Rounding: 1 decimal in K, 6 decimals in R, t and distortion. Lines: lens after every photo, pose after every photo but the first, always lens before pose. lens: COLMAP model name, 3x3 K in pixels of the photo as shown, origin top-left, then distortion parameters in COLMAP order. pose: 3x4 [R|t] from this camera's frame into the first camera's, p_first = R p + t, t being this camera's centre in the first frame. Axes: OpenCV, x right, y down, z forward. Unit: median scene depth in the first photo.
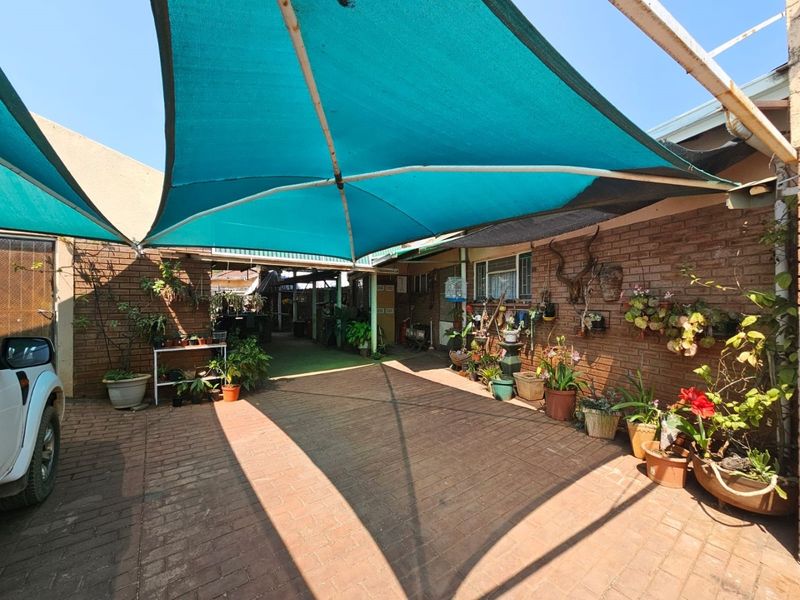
lens RADIAL K [[323.0, 0, 401.7], [0, 323.0, 298.8], [0, 0, 1]] dist [-0.002160, 0.001467]
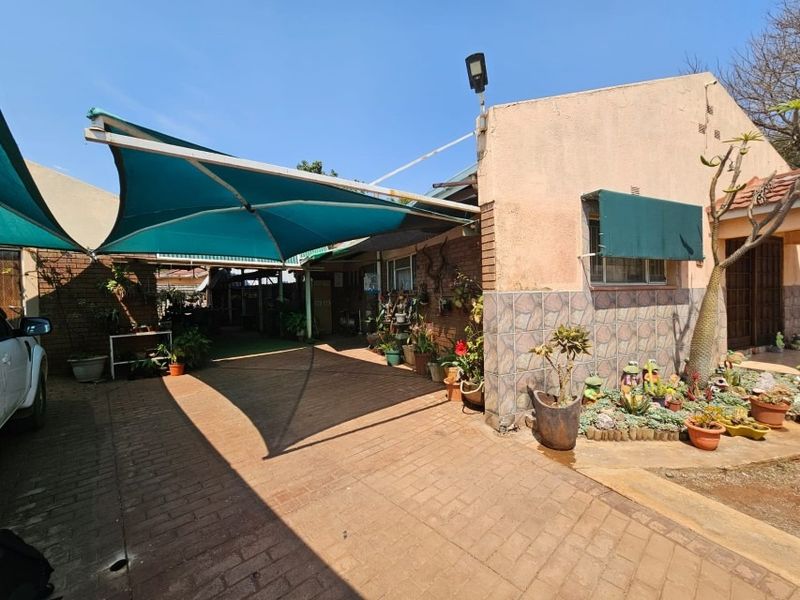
lens RADIAL K [[323.0, 0, 398.8], [0, 323.0, 299.1], [0, 0, 1]] dist [-0.002160, 0.001467]
pose [[0.994980, -0.023338, 0.097314, 0.217894], [0.021417, 0.999555, 0.020741, 0.010901], [-0.097755, -0.018553, 0.995038, -0.333328]]
